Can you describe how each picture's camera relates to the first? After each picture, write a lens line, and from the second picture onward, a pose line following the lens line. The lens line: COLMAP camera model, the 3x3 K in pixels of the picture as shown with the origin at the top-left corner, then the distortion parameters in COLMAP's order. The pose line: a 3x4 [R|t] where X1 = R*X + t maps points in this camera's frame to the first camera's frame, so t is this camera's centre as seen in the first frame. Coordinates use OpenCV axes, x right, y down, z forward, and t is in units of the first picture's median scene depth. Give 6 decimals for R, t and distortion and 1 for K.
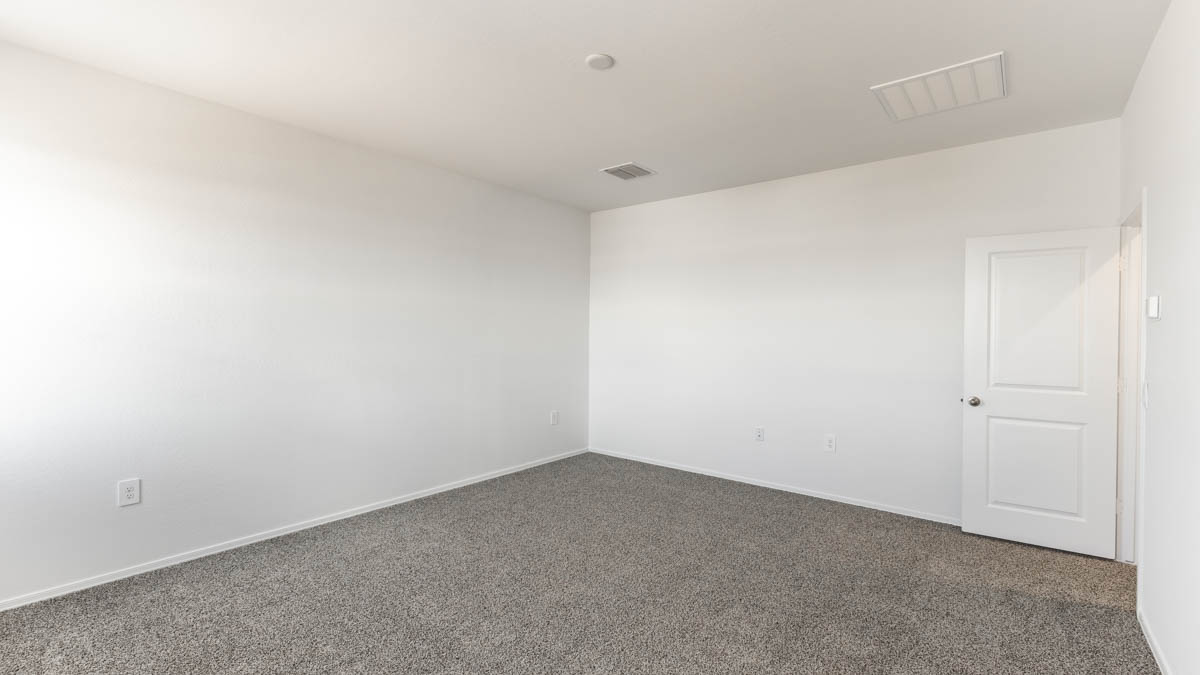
lens RADIAL K [[514.8, 0, 603.1], [0, 514.8, 332.6], [0, 0, 1]] dist [0.000781, 0.000236]
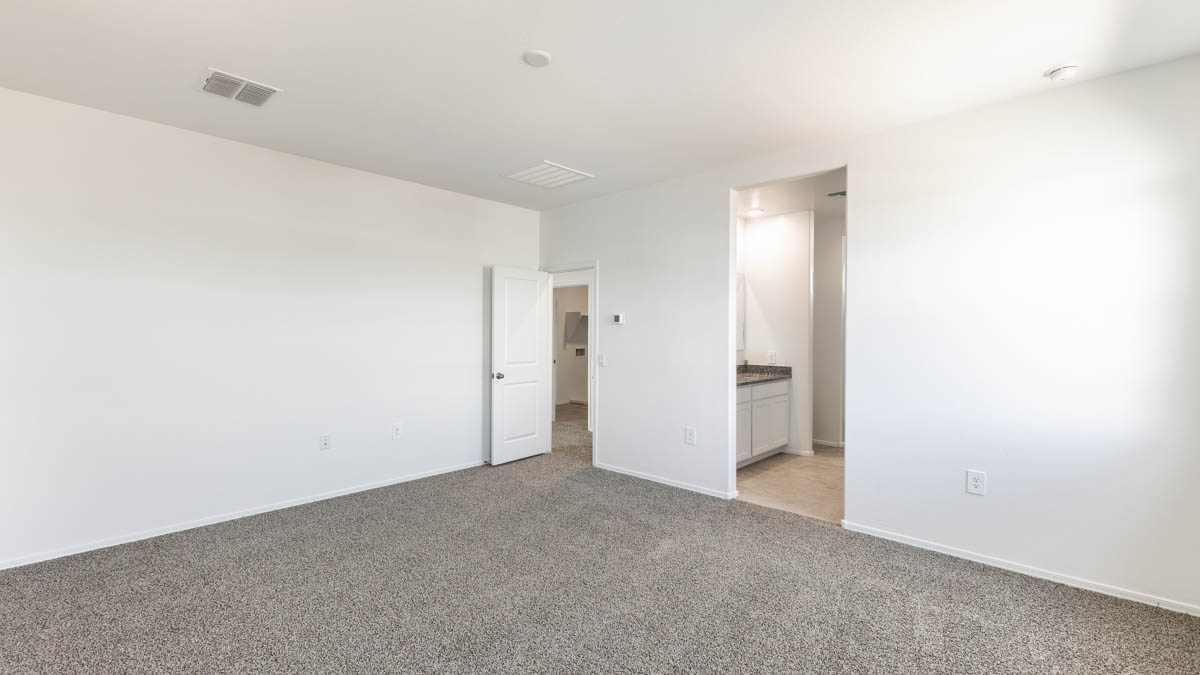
lens RADIAL K [[514.8, 0, 603.1], [0, 514.8, 332.6], [0, 0, 1]] dist [0.000781, 0.000236]
pose [[0.062005, -0.011850, 0.998005, -0.753931], [-0.004363, 0.999917, 0.012144, -0.010411], [-0.998066, -0.005107, 0.061948, 0.617615]]
